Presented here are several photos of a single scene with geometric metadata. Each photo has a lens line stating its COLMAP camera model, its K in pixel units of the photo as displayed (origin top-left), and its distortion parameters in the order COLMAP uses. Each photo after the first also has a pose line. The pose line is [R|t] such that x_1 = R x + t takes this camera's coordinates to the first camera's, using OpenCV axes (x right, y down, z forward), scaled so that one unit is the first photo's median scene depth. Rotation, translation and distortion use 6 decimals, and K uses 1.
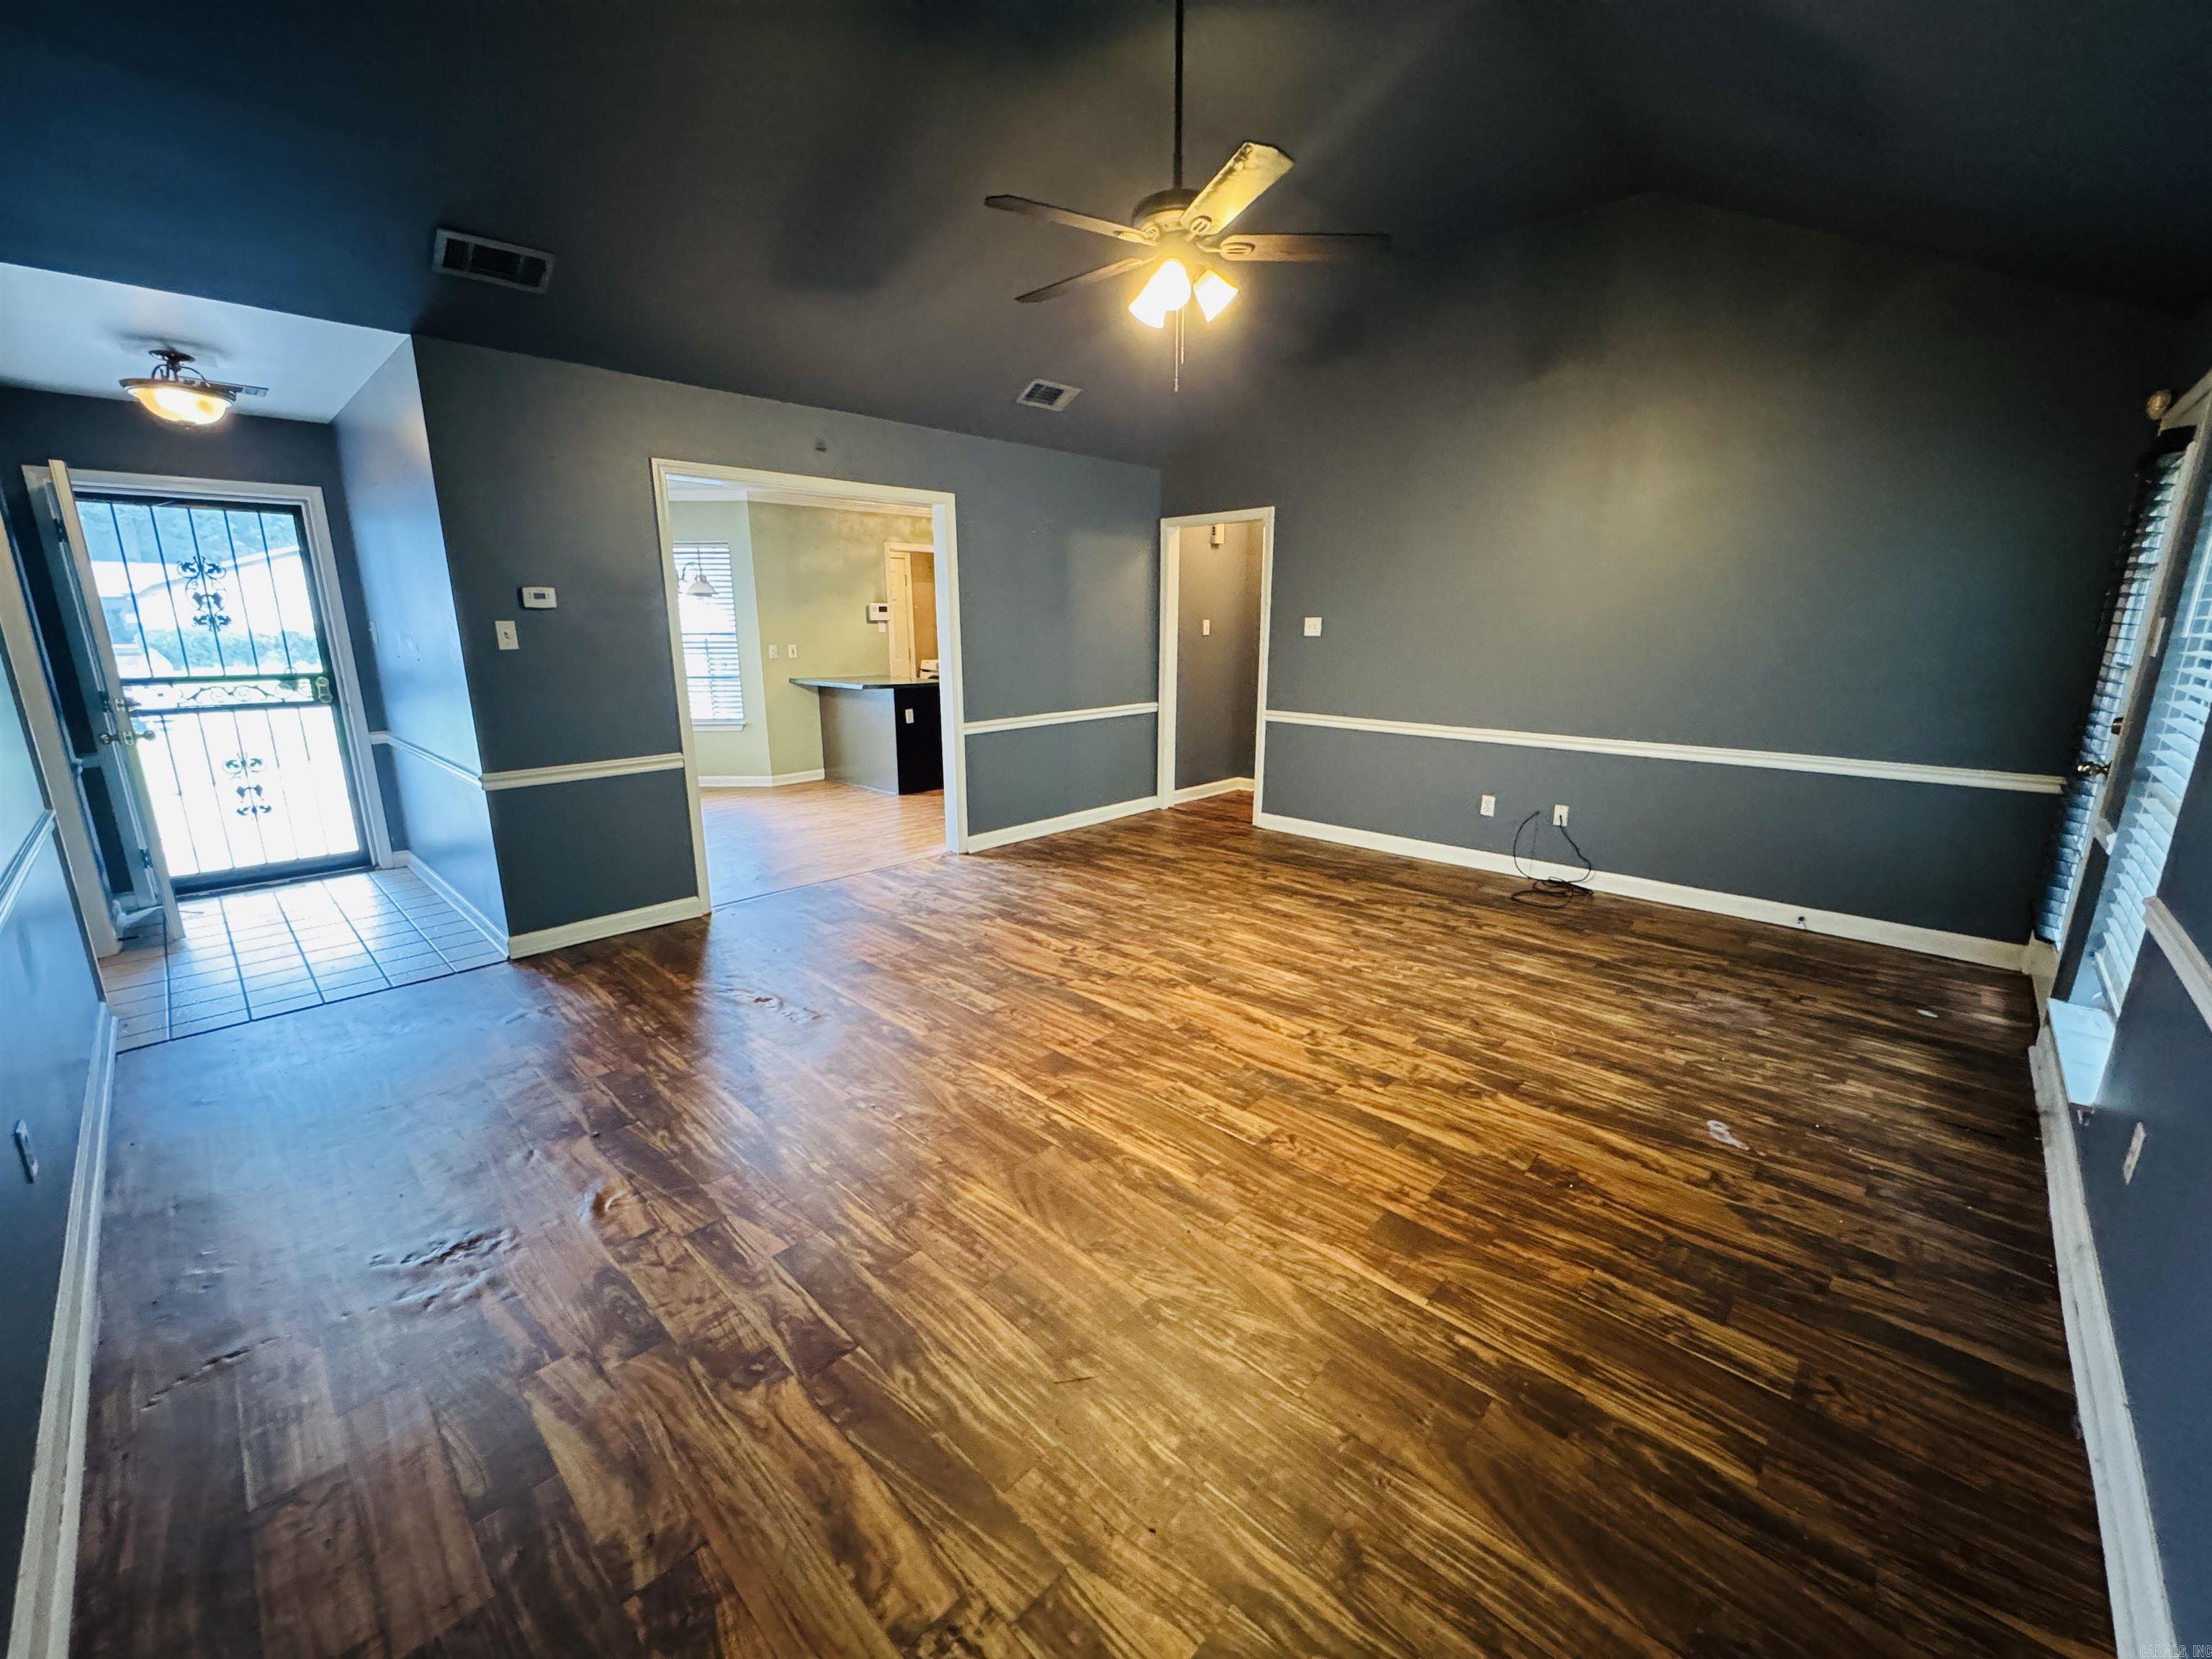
lens RADIAL K [[886.5, 0, 1106.0], [0, 886.5, 829.5], [0, 0, 1]] dist [-0.001707, -0.000223]
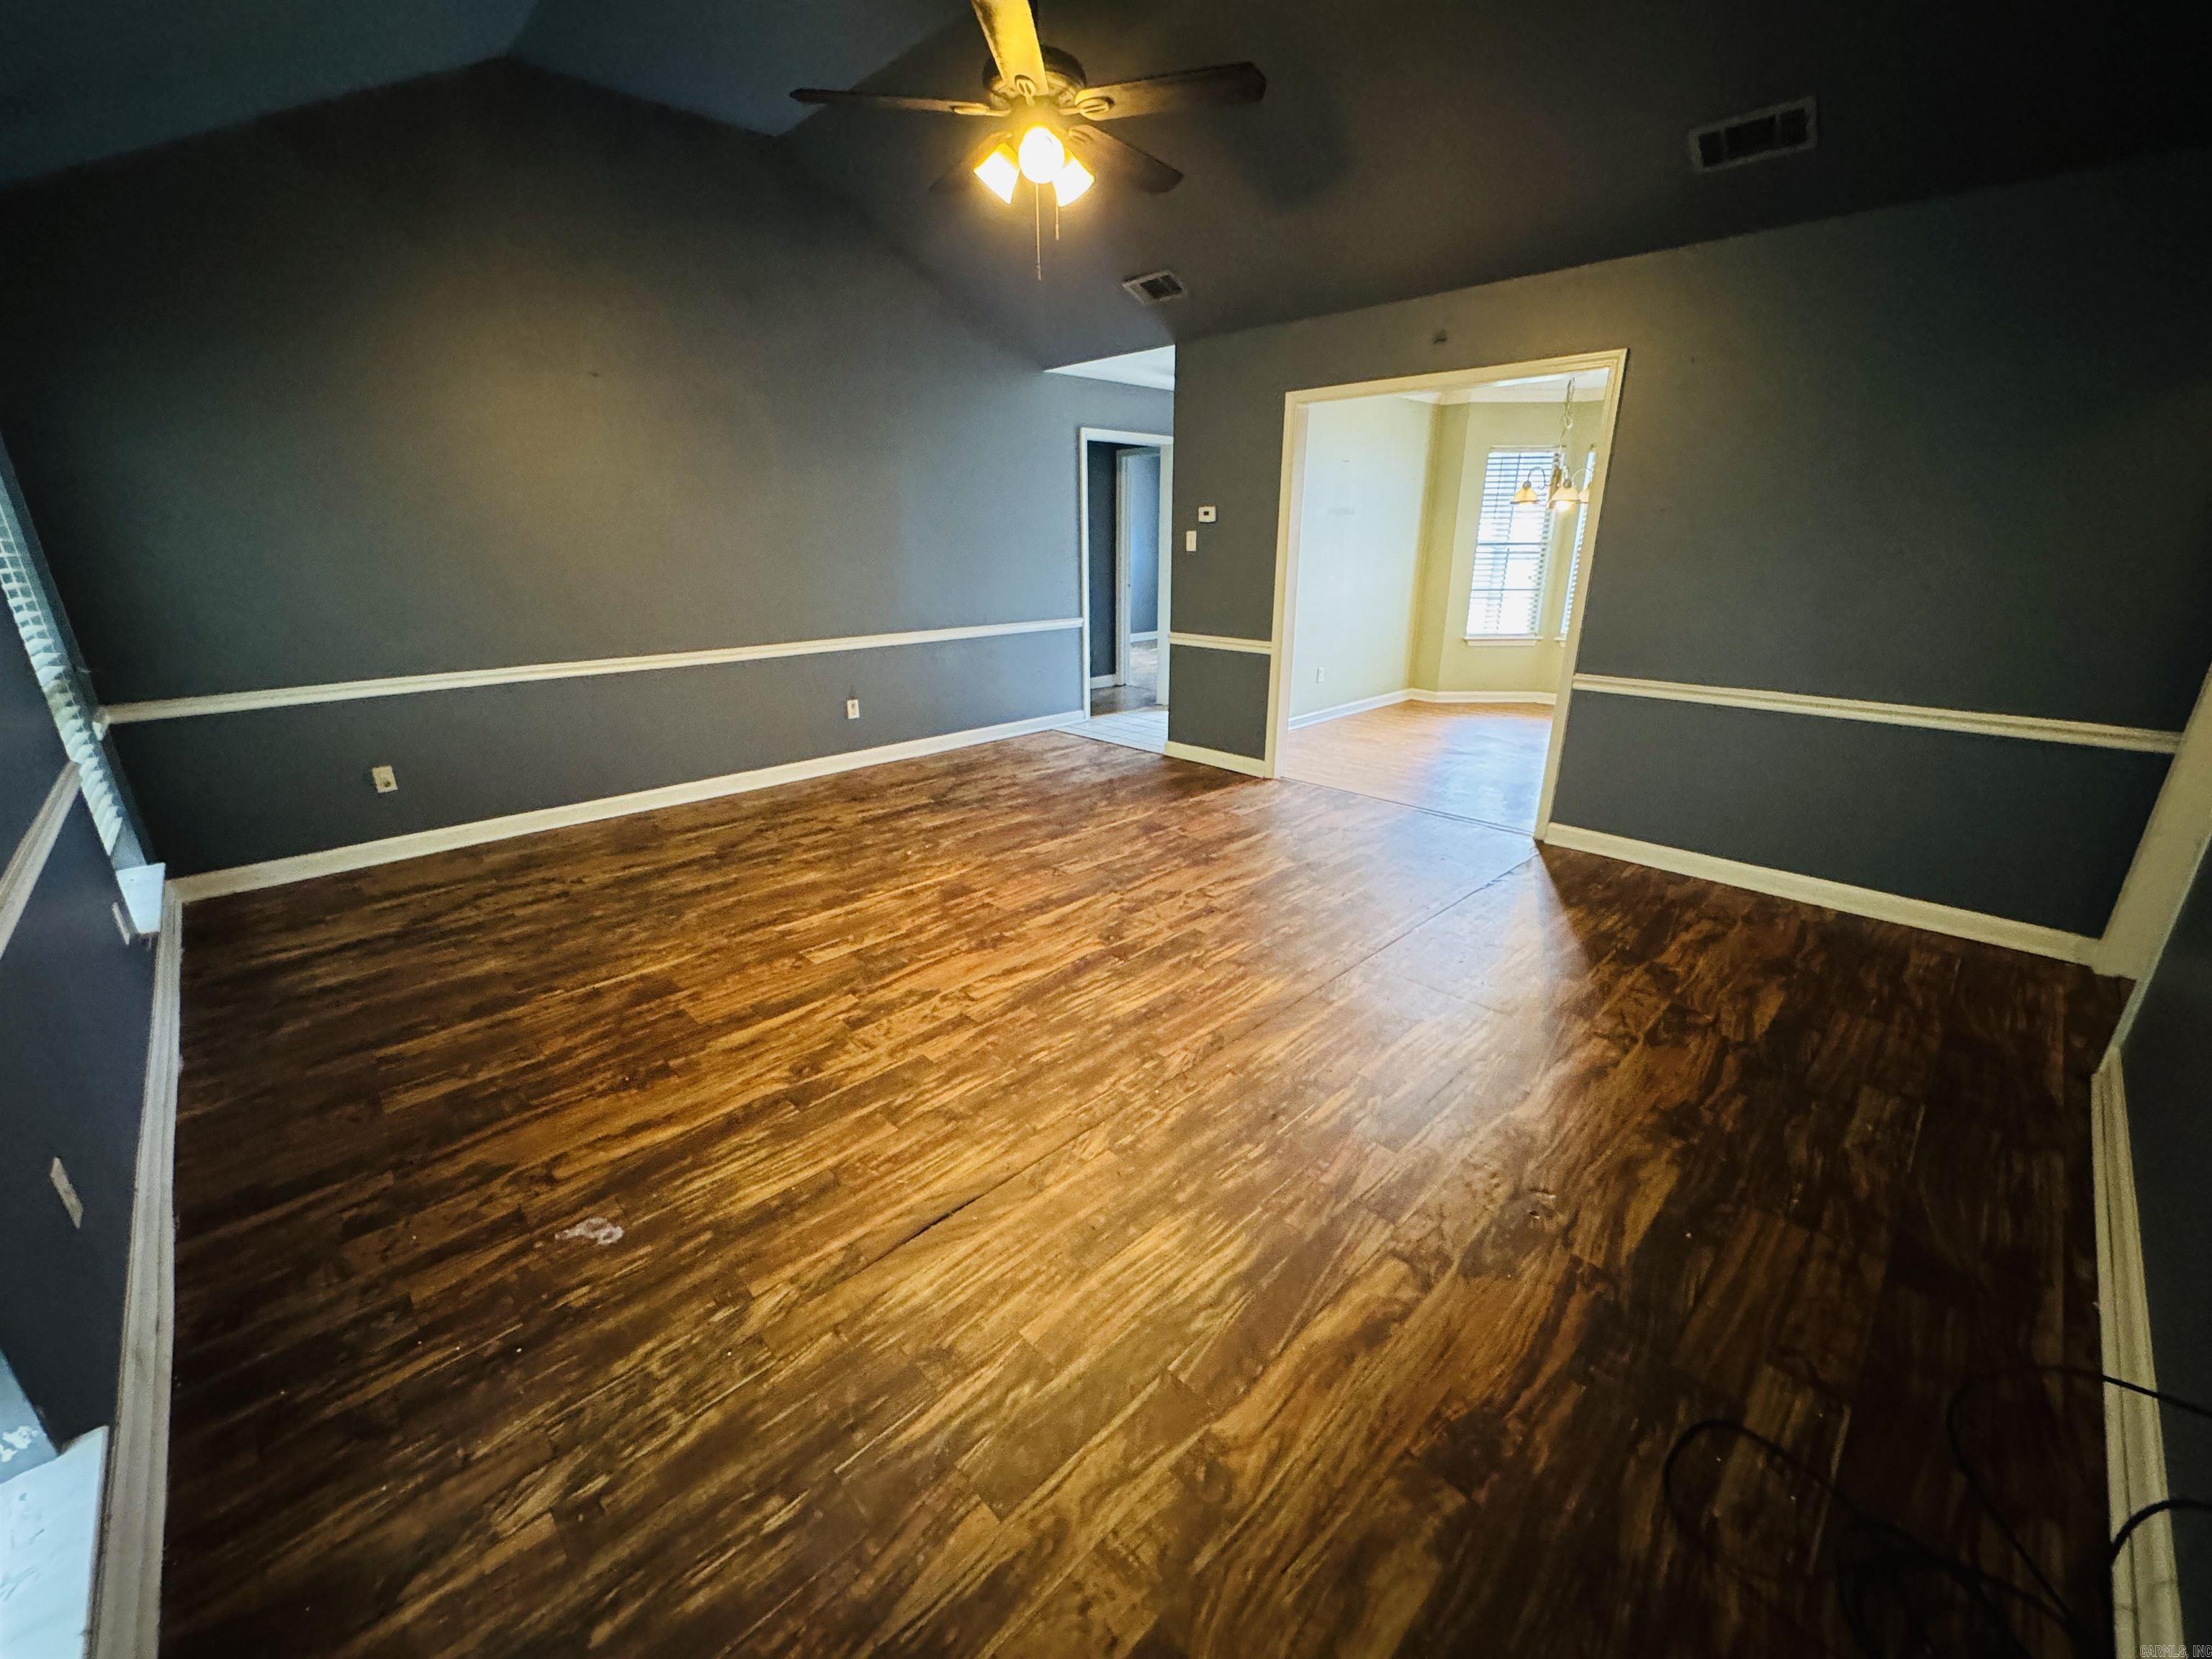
lens RADIAL K [[886.5, 0, 1106.0], [0, 886.5, 829.5], [0, 0, 1]] dist [-0.001707, -0.000223]
pose [[-0.039543, 0.322194, -0.945847, 1.149974], [-0.226231, 0.919120, 0.322548, -0.286008], [0.973271, 0.226734, 0.036545, 1.179337]]
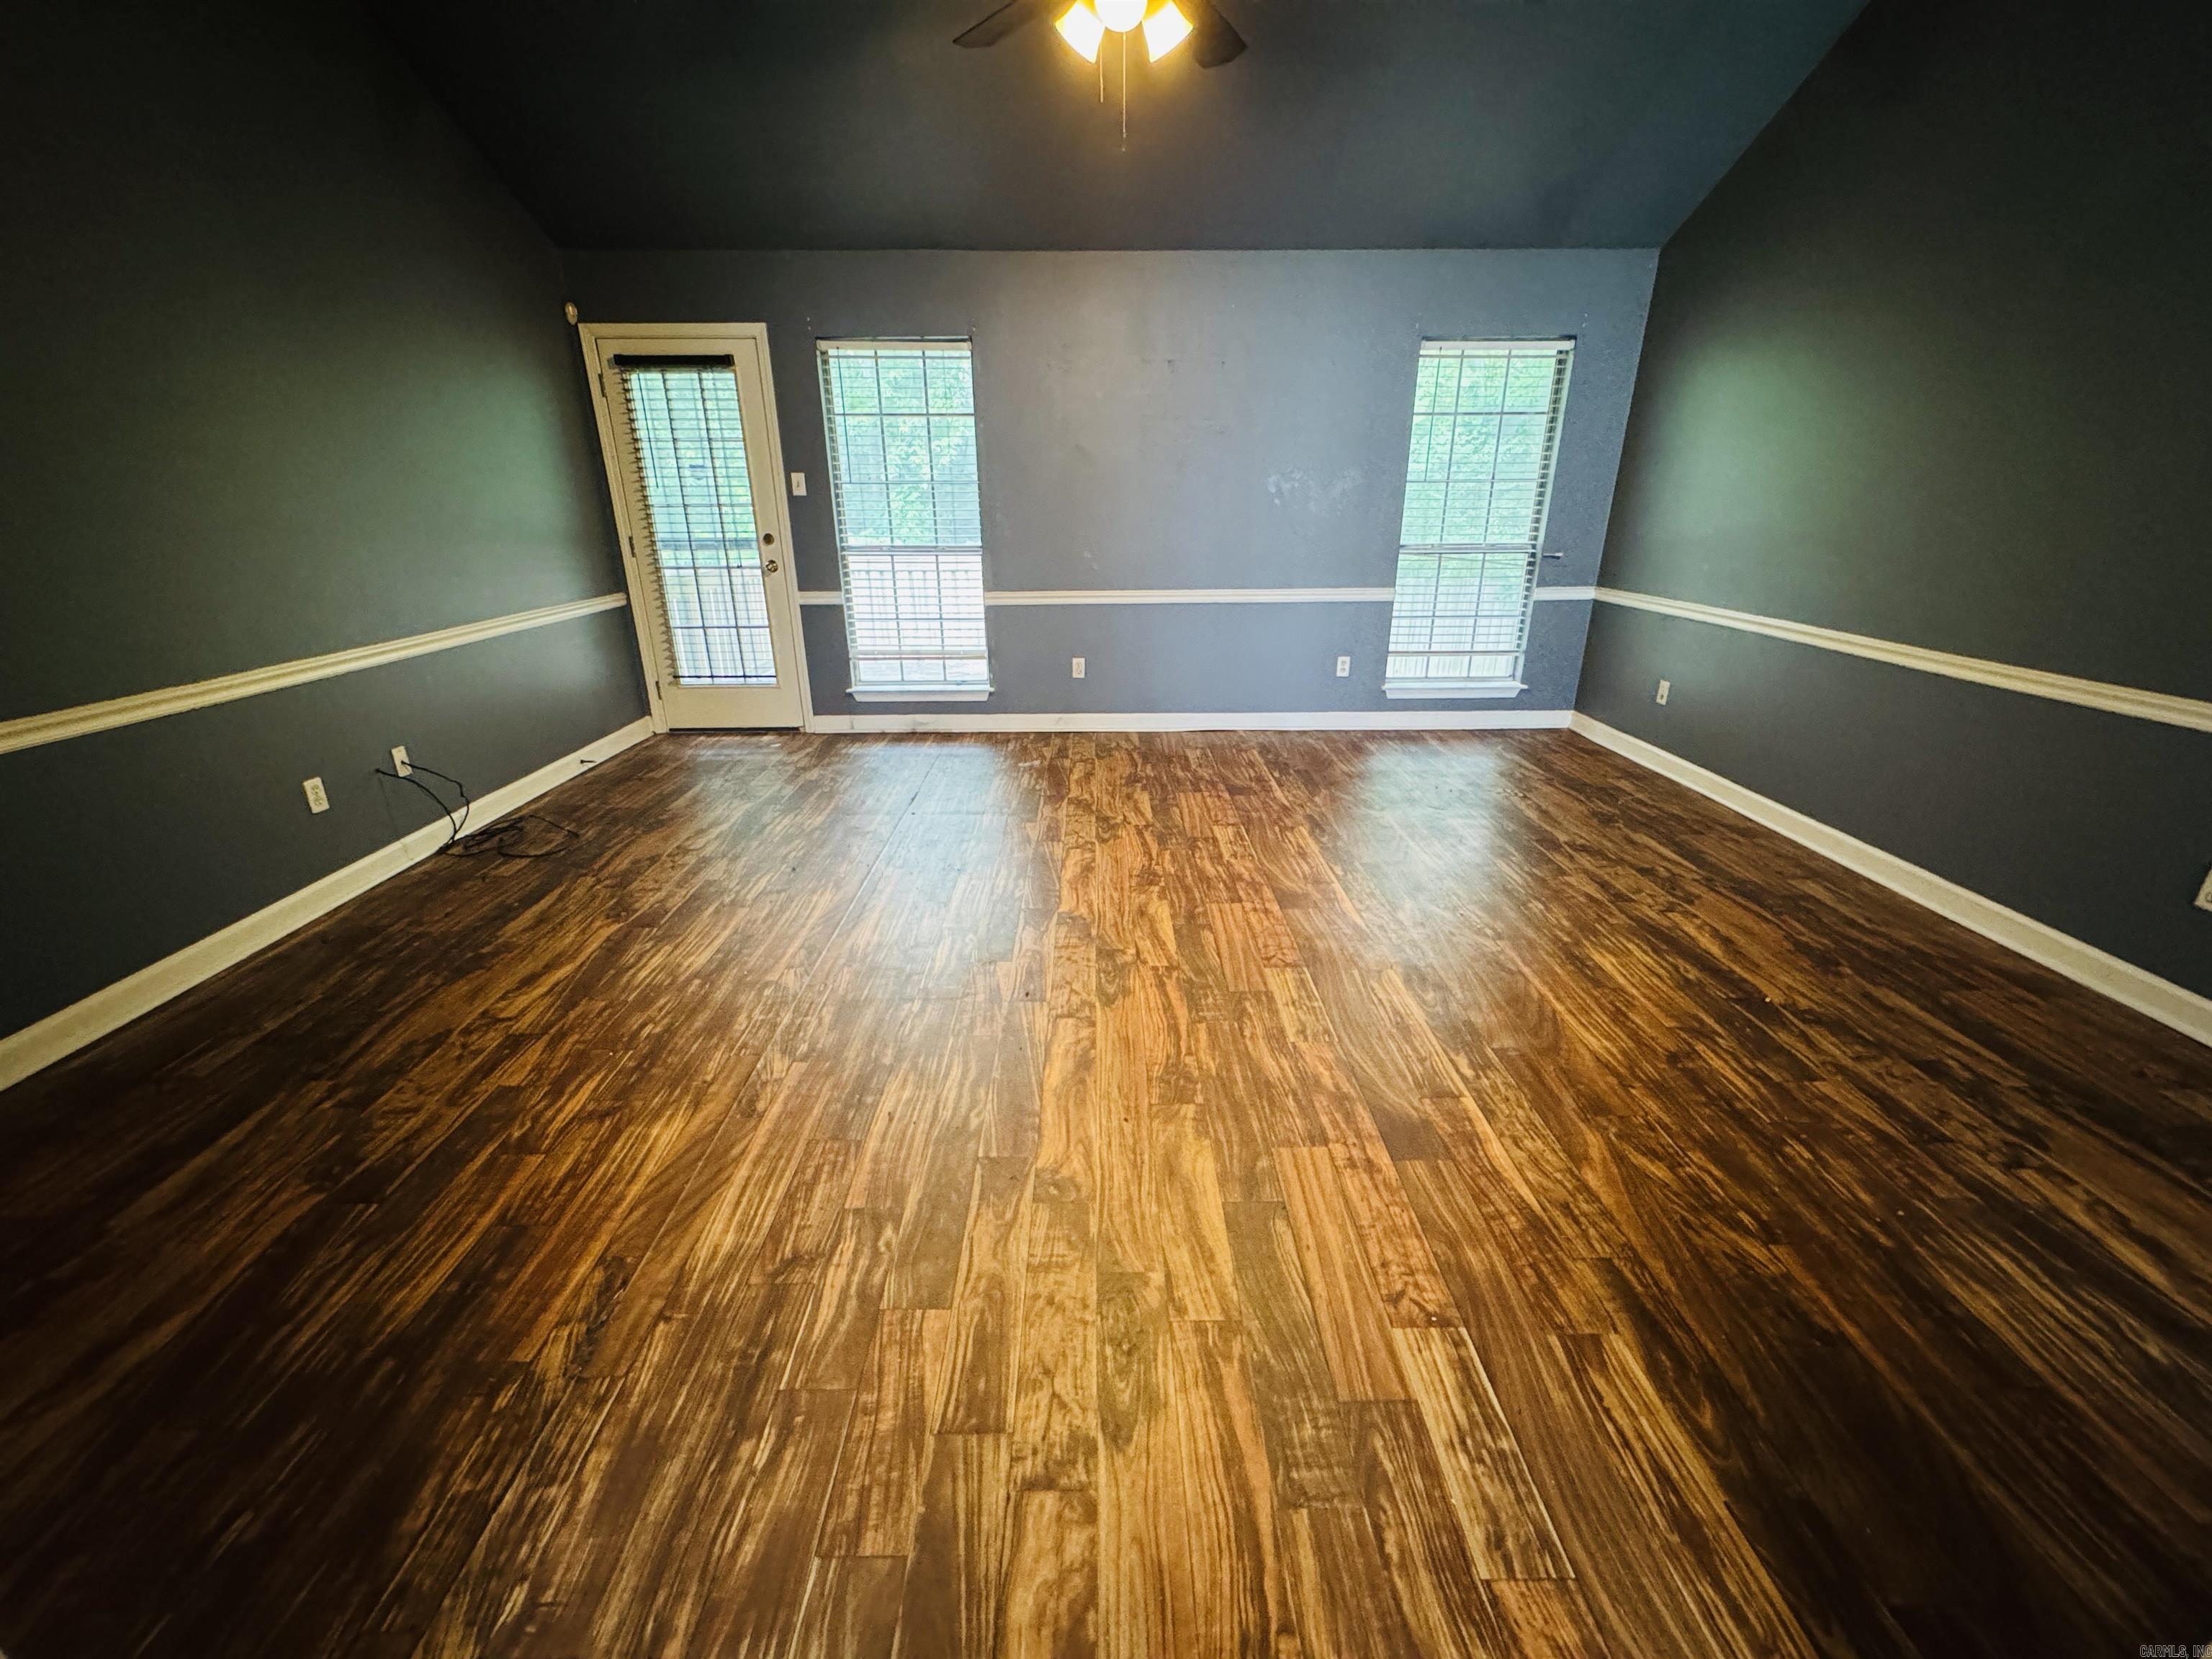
lens RADIAL K [[886.5, 0, 1106.0], [0, 886.5, 829.5], [0, 0, 1]] dist [-0.001707, -0.000223]
pose [[-0.699286, -0.251970, 0.668962, -0.602163], [0.168744, 0.851186, 0.496999, -0.379923], [-0.694640, 0.460428, -0.552704, 1.755293]]
